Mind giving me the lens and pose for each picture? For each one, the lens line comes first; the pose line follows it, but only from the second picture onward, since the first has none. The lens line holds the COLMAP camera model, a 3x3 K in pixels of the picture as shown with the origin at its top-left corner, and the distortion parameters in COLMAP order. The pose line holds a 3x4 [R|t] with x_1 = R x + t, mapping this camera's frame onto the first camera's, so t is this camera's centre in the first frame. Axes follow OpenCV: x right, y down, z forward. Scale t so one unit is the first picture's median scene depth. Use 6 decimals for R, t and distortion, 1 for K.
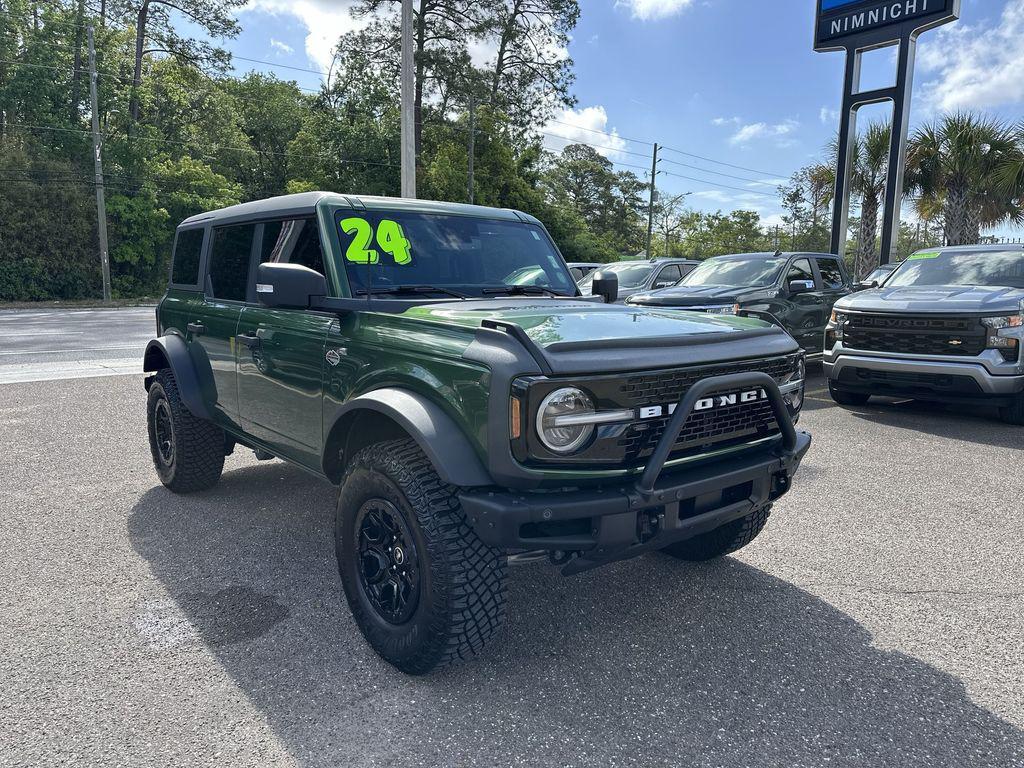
lens RADIAL K [[715.7, 0, 507.0], [0, 715.7, 386.6], [0, 0, 1]] dist [0.072304, -0.069564]
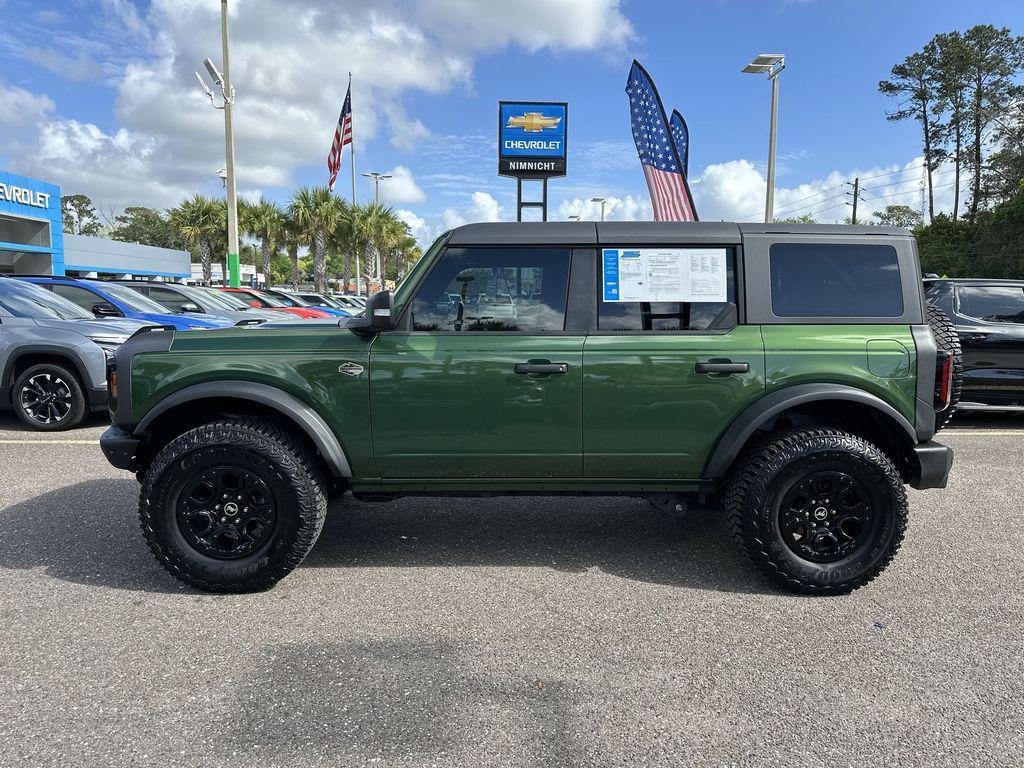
lens RADIAL K [[722.4, 0, 511.1], [0, 722.4, 380.4], [0, 0, 1]] dist [0.066299, -0.082992]
pose [[-0.602898, 0.068826, -0.794844, 0.169479], [-0.133779, 0.973445, 0.185764, -0.056483], [0.786522, 0.218330, -0.577680, 0.388610]]
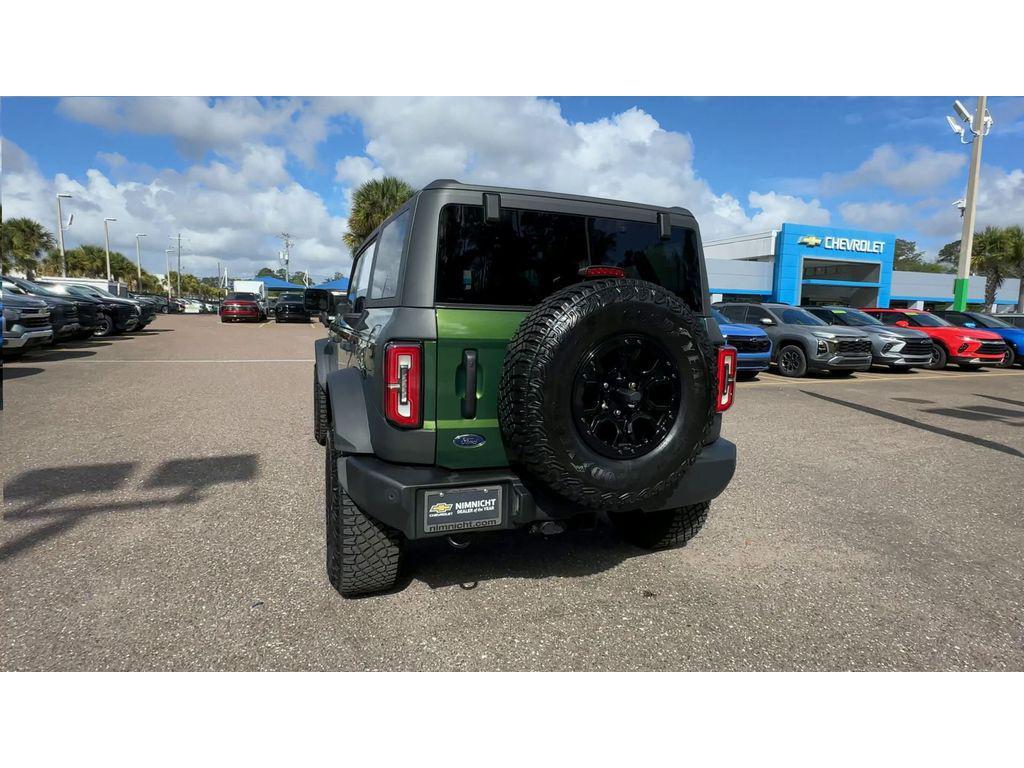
lens RADIAL K [[542.8, 0, 510.6], [0, 542.8, 370.2], [0, 0, 1]] dist [0.002227, -0.000482]
pose [[-0.950913, -0.068077, 0.301877, -0.133107], [0.009487, 0.968630, 0.248325, -0.064556], [-0.309312, 0.238999, -0.920438, 0.461859]]
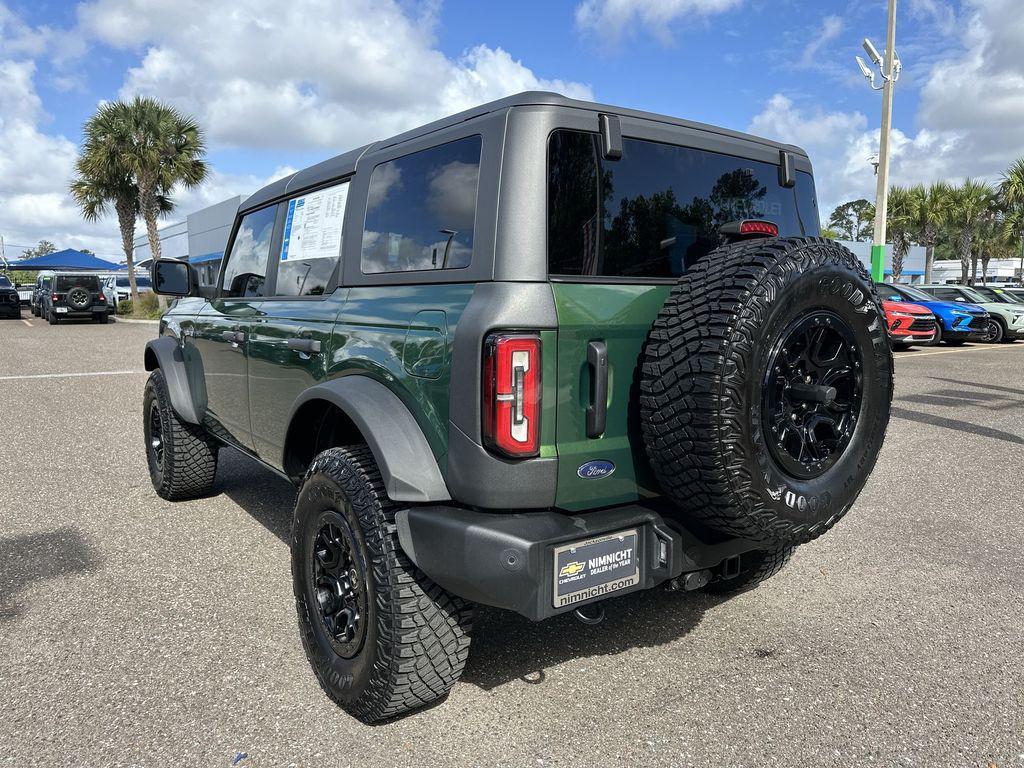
lens RADIAL K [[722.4, 0, 511.1], [0, 722.4, 380.4], [0, 0, 1]] dist [0.066299, -0.082992]
pose [[-0.998301, -0.020982, 0.054357, -0.082402], [-0.006193, 0.965838, 0.259073, -0.062227], [-0.057936, 0.258297, -0.964327, 0.463614]]
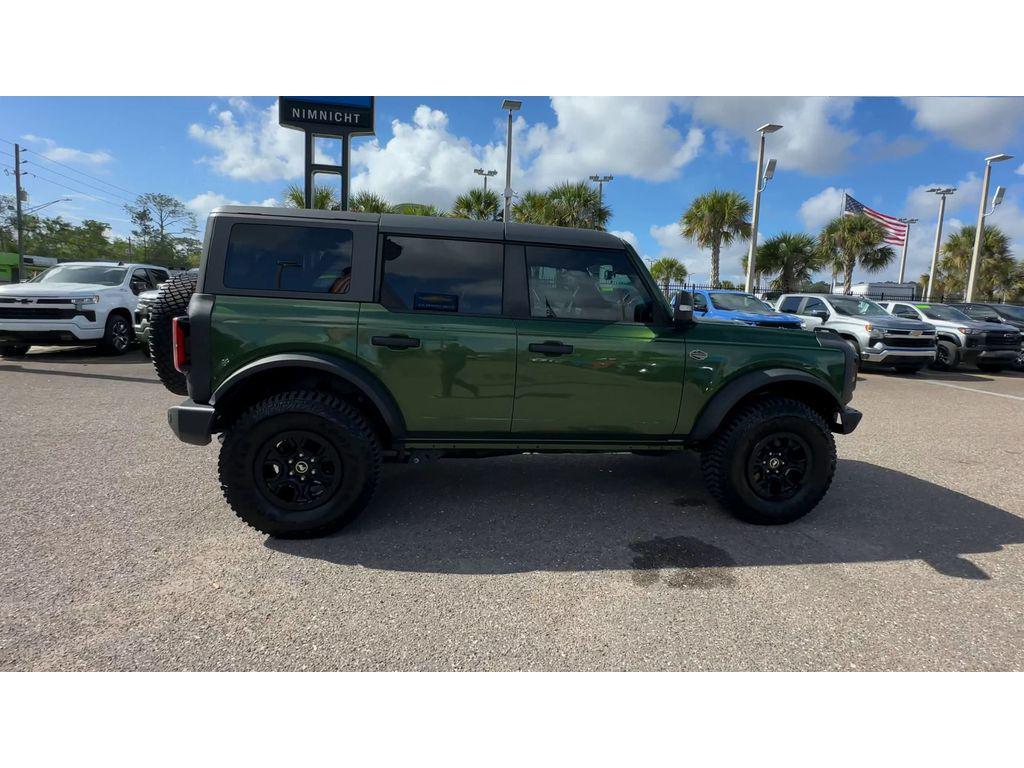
lens RADIAL K [[510.0, 0, 521.3], [0, 510.0, 362.2], [0, 0, 1]] dist [-0.002699, -0.000734]
pose [[0.512666, -0.086060, 0.854264, -0.227902], [0.085545, 0.995133, 0.048914, -0.018112], [-0.854316, 0.048002, 0.517533, 0.133141]]
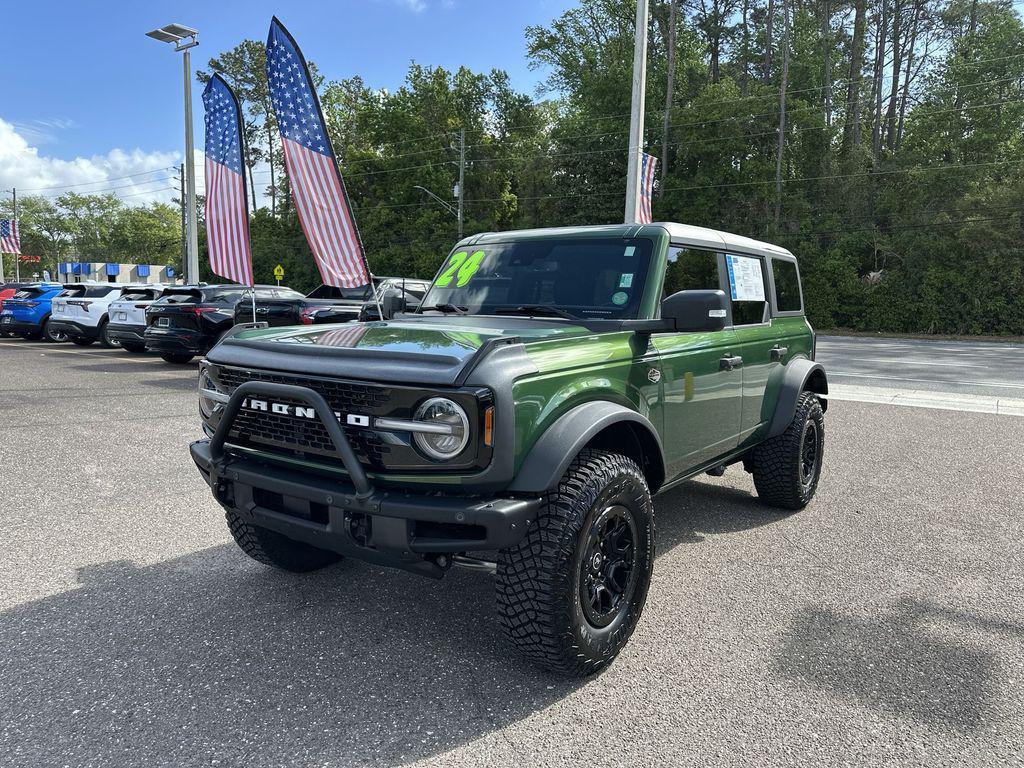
lens RADIAL K [[722.4, 0, 511.1], [0, 722.4, 380.4], [0, 0, 1]] dist [0.066299, -0.082992]
pose [[0.261147, 0.104009, -0.959679, 0.203829], [-0.159486, 0.985164, 0.063372, -0.020488], [0.952033, 0.136506, 0.273861, 0.149558]]
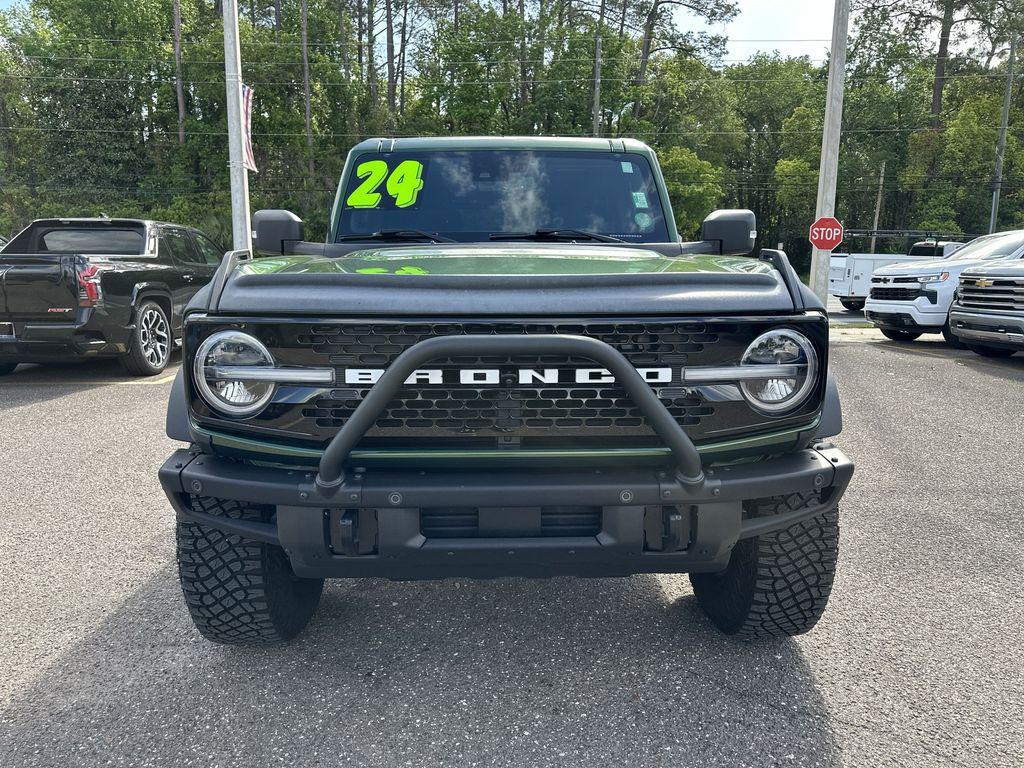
lens RADIAL K [[722.4, 0, 511.1], [0, 722.4, 380.4], [0, 0, 1]] dist [0.066299, -0.082992]
pose [[0.790542, 0.091231, -0.605574, 0.103256], [-0.085634, 0.995594, 0.038198, -0.000109], [0.606391, 0.021660, 0.794872, 0.069959]]
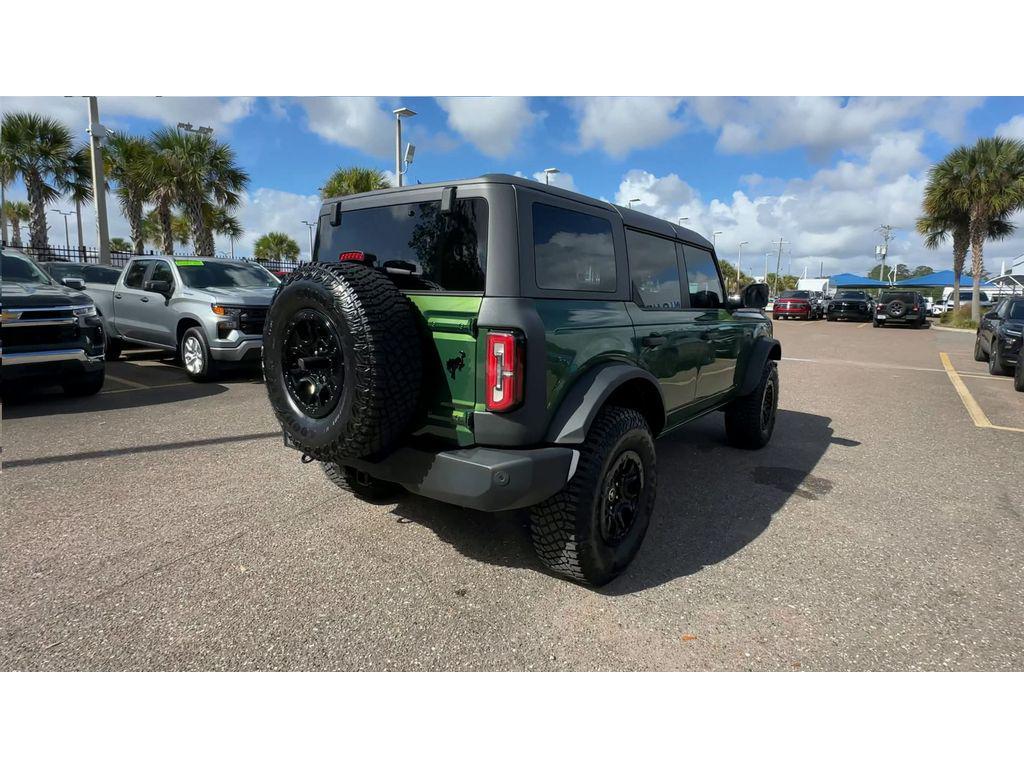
lens RADIAL K [[525.6, 0, 531.8], [0, 525.6, 380.7], [0, 0, 1]] dist [-0.004605, -0.000531]
pose [[-0.251383, -0.169215, 0.952981, -0.257615], [0.117888, 0.971915, 0.203674, -0.048119], [-0.960681, 0.163546, -0.224375, 0.330477]]
